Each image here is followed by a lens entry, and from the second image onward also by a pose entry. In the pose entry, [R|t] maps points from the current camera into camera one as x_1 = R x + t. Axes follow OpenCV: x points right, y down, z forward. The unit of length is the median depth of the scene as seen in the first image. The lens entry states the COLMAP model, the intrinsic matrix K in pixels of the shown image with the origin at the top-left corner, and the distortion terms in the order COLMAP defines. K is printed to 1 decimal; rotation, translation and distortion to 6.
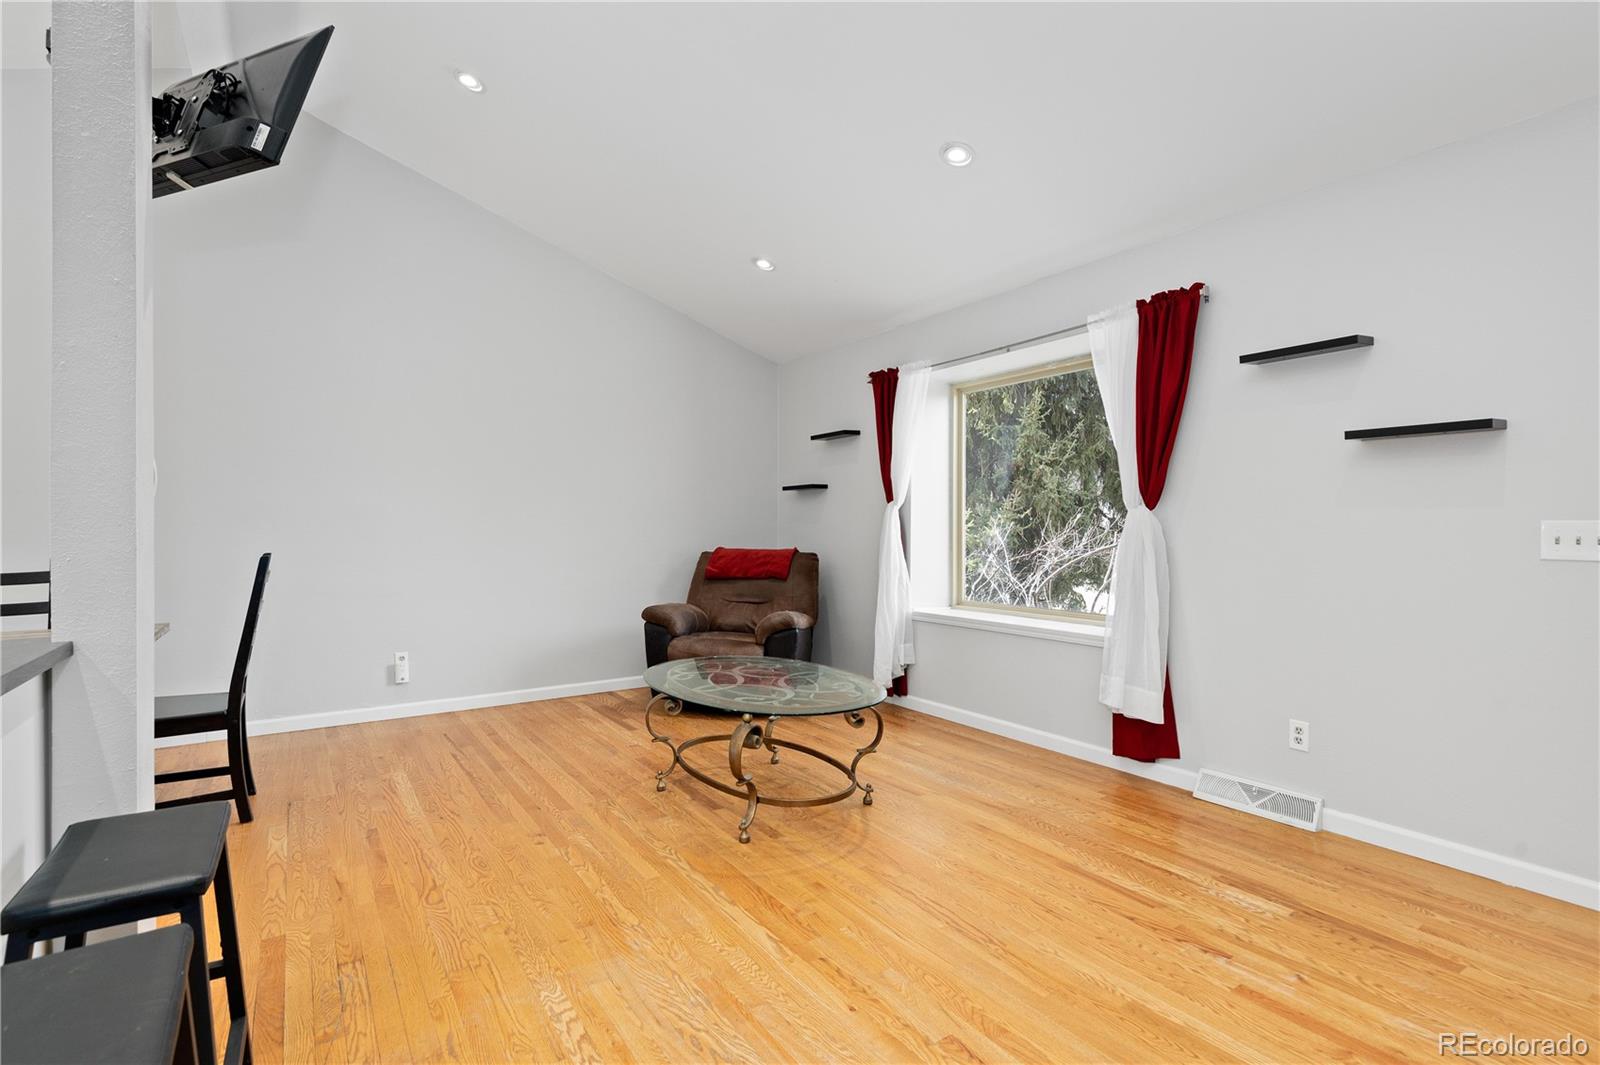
lens RADIAL K [[779.9, 0, 804.2], [0, 779.9, 502.9], [0, 0, 1]] dist [-0.002722, 0.001661]
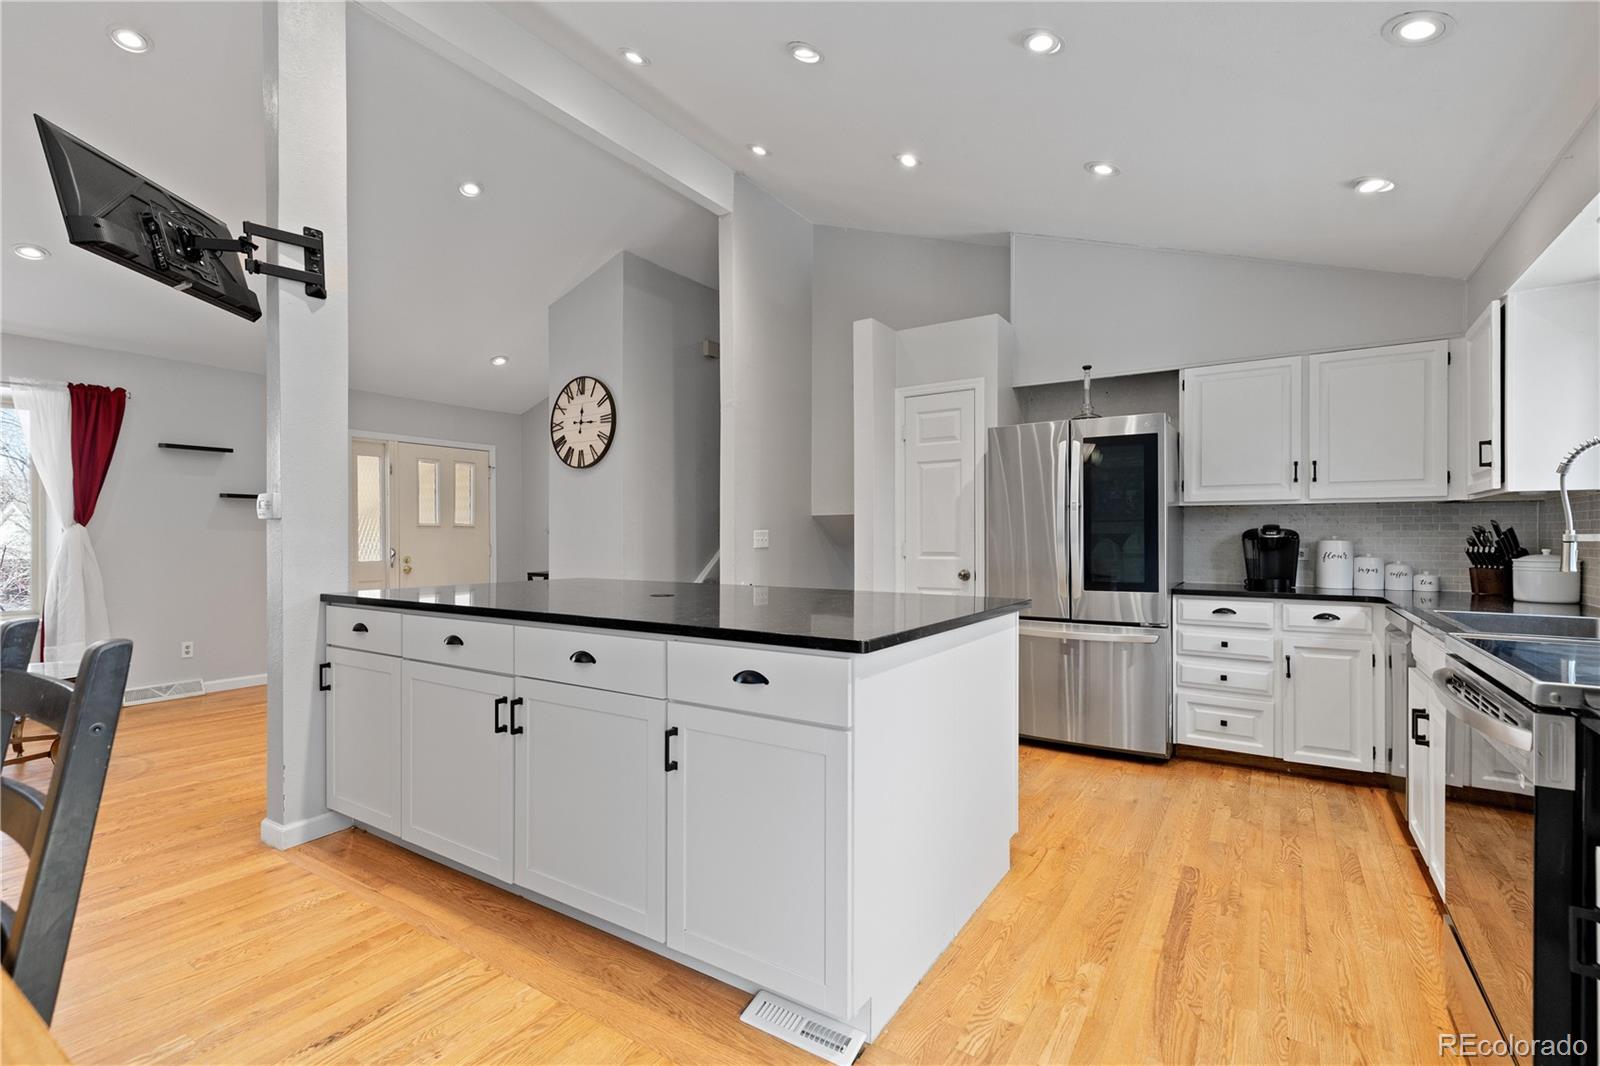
lens RADIAL K [[731.5, 0, 797.2], [0, 731.5, 537.9], [0, 0, 1]] dist [0.009444, -0.002359]
pose [[-0.388253, 0.001669, 0.921551, -1.713799], [-0.018189, 0.999790, -0.009474, 0.019084], [-0.921373, -0.020440, -0.388141, 0.364741]]
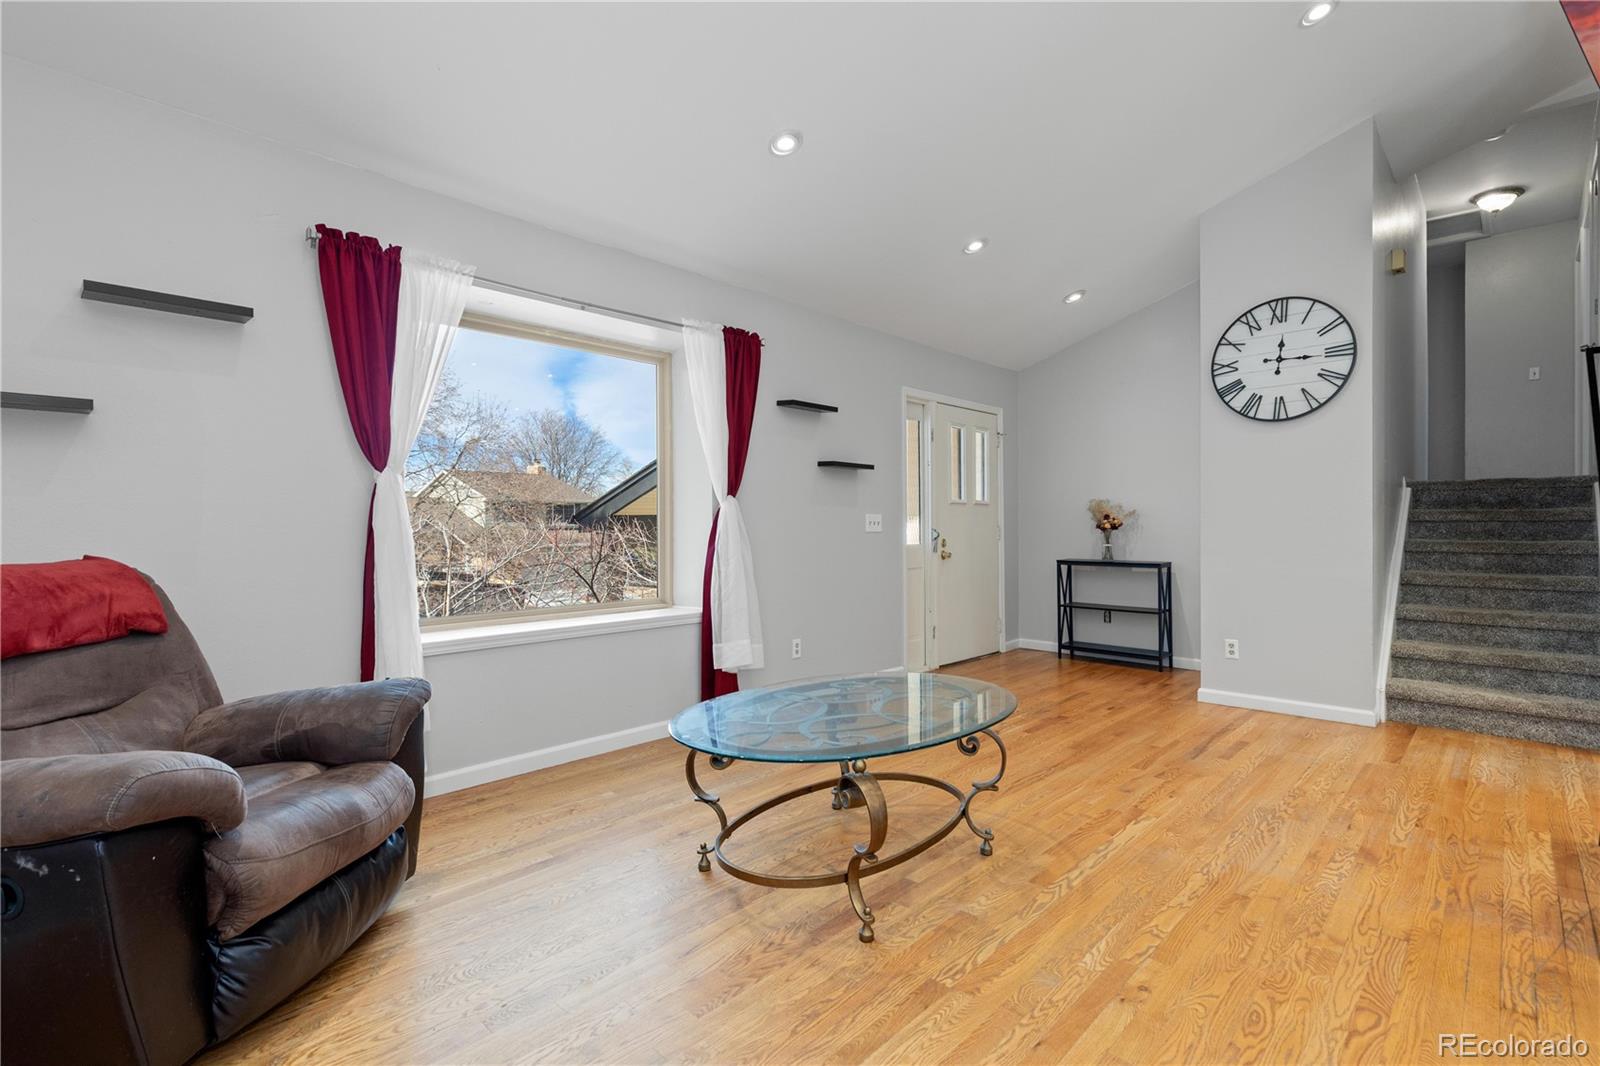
lens RADIAL K [[731.5, 0, 800.3], [0, 731.5, 524.7], [0, 0, 1]] dist [0.009444, -0.002359]
pose [[-0.207098, 0.002152, 0.978318, -0.879086], [-0.021344, 0.999750, -0.006718, 0.062521], [-0.978087, -0.022272, -0.207000, 1.414977]]
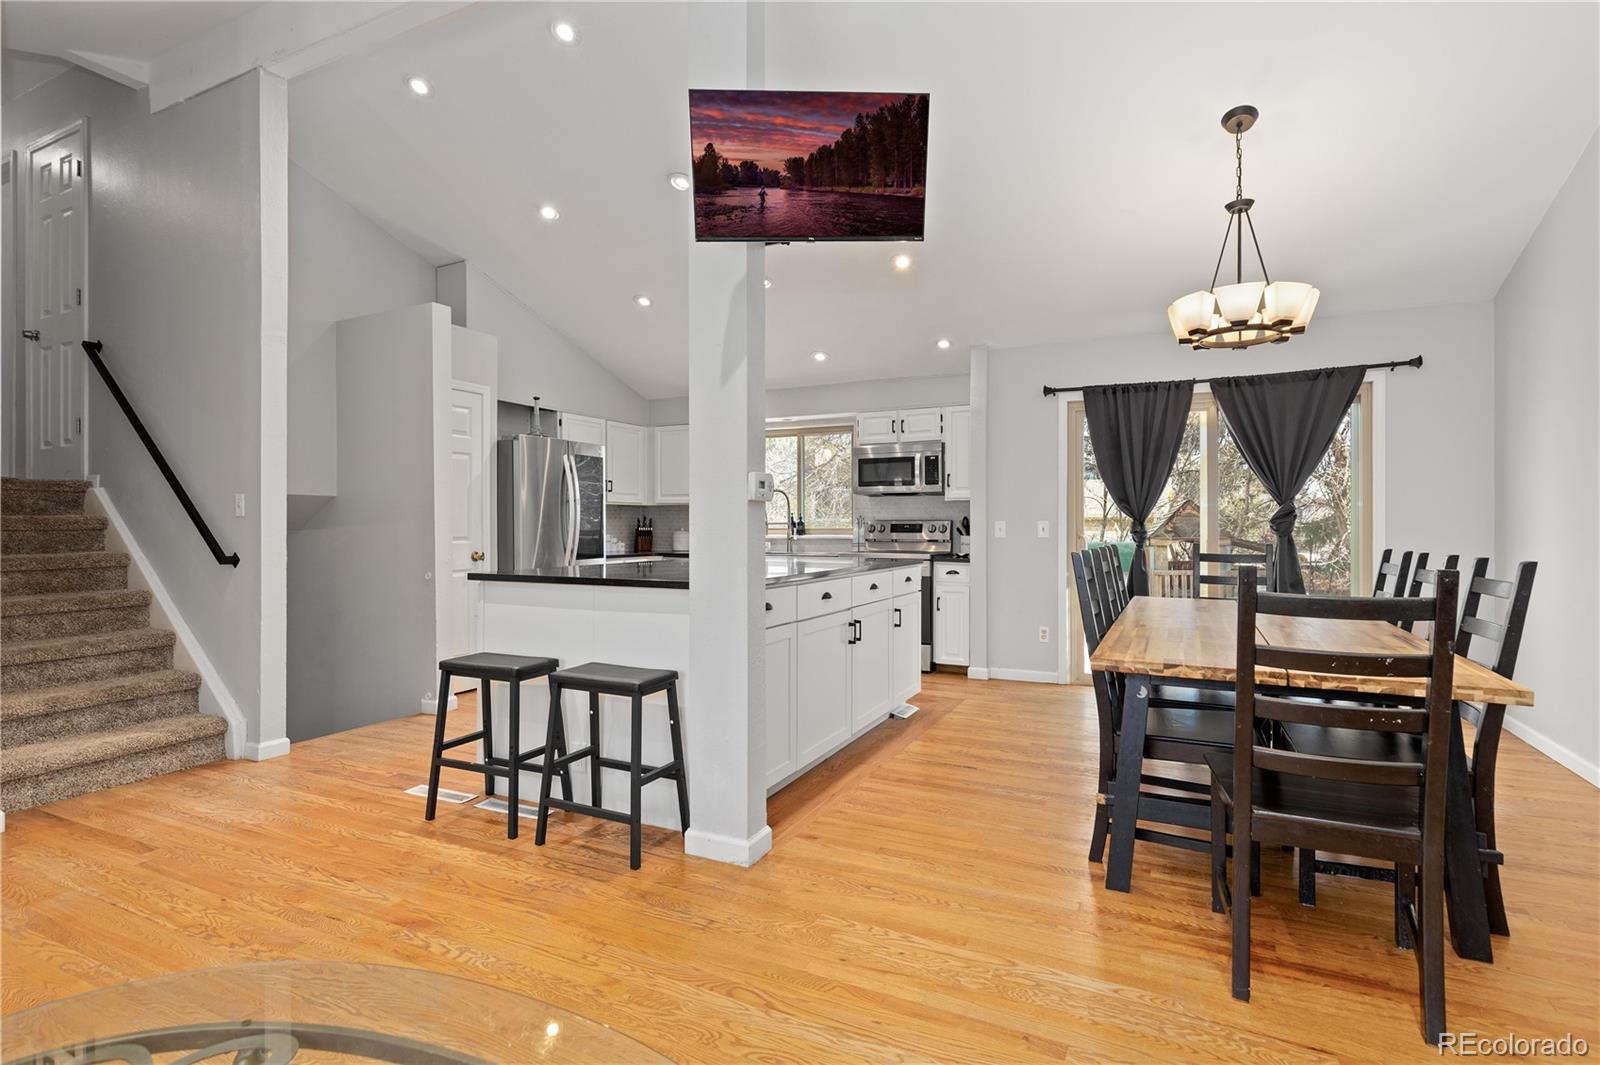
lens RADIAL K [[779.9, 0, 802.1], [0, 779.9, 521.3], [0, 0, 1]] dist [-0.002722, 0.001661]
pose [[-0.864292, 0.000678, -0.502990, -0.114035], [0.013048, 0.999693, -0.021072, 0.041891], [0.502821, -0.024775, -0.864035, 1.470174]]
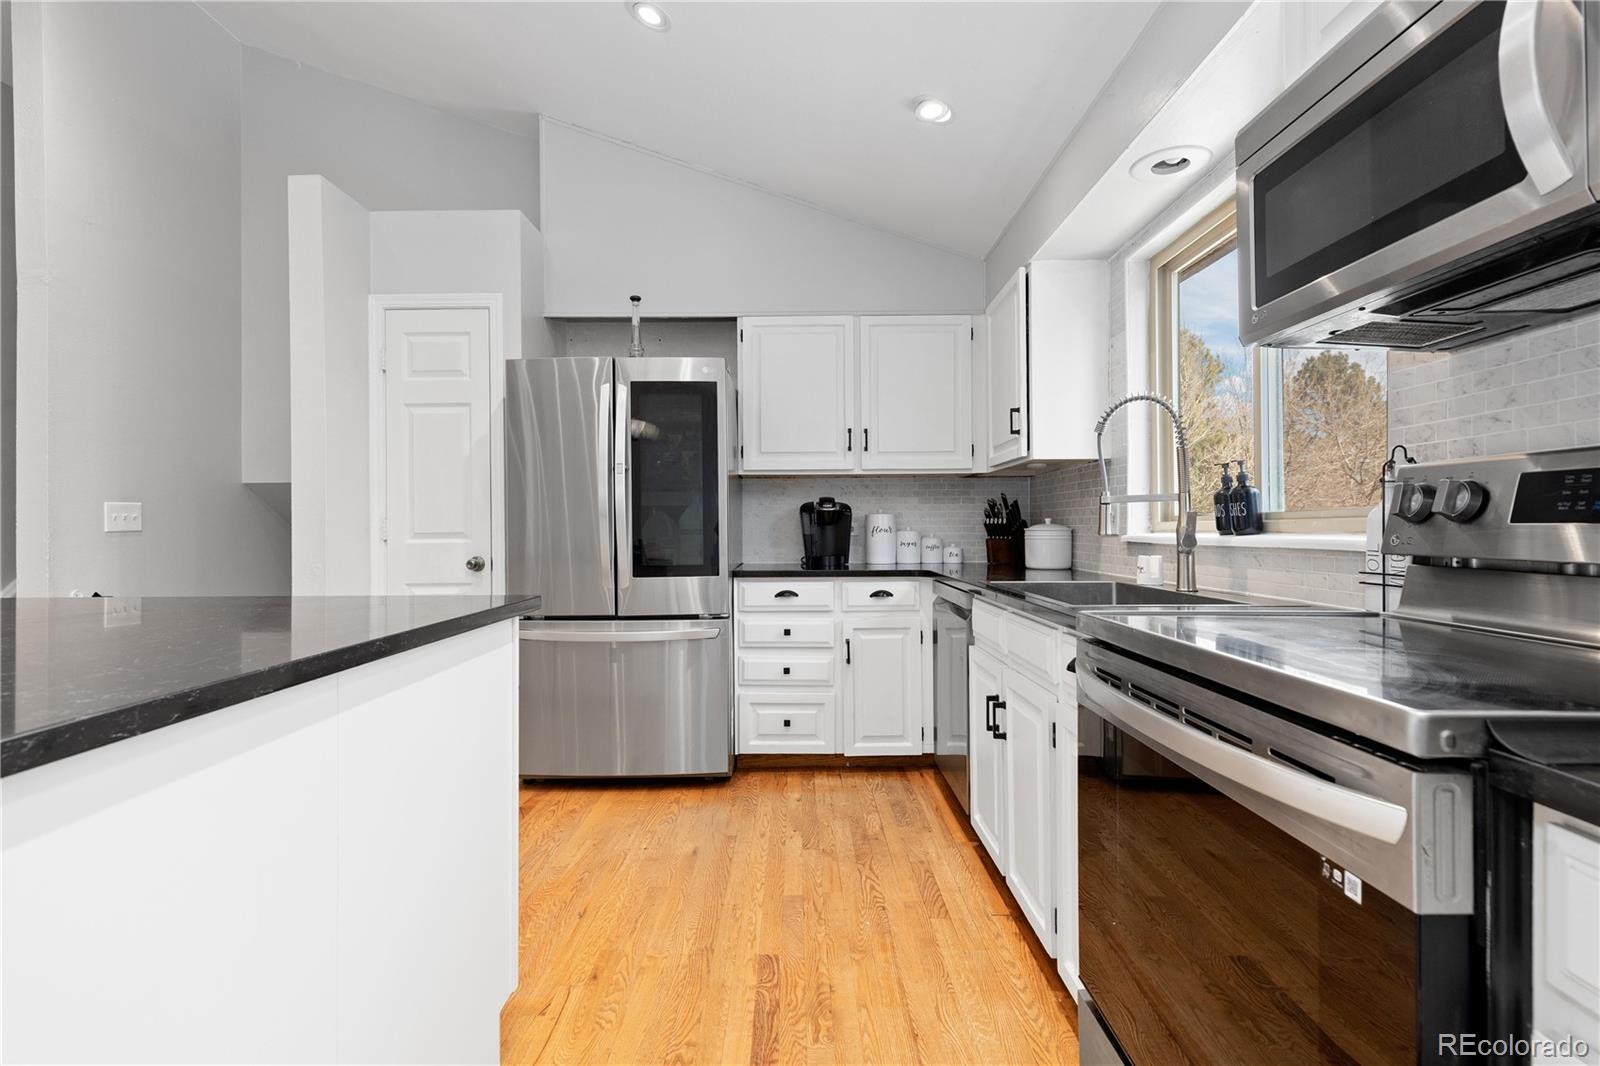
lens RADIAL K [[731.5, 0, 801.1], [0, 731.5, 526.1], [0, 0, 1]] dist [0.009444, -0.002359]
pose [[-0.831132, 0.009609, 0.555992, -1.450849], [-0.001779, 0.999800, -0.019939, 0.040584], [-0.556073, -0.017561, -0.830948, 0.081644]]
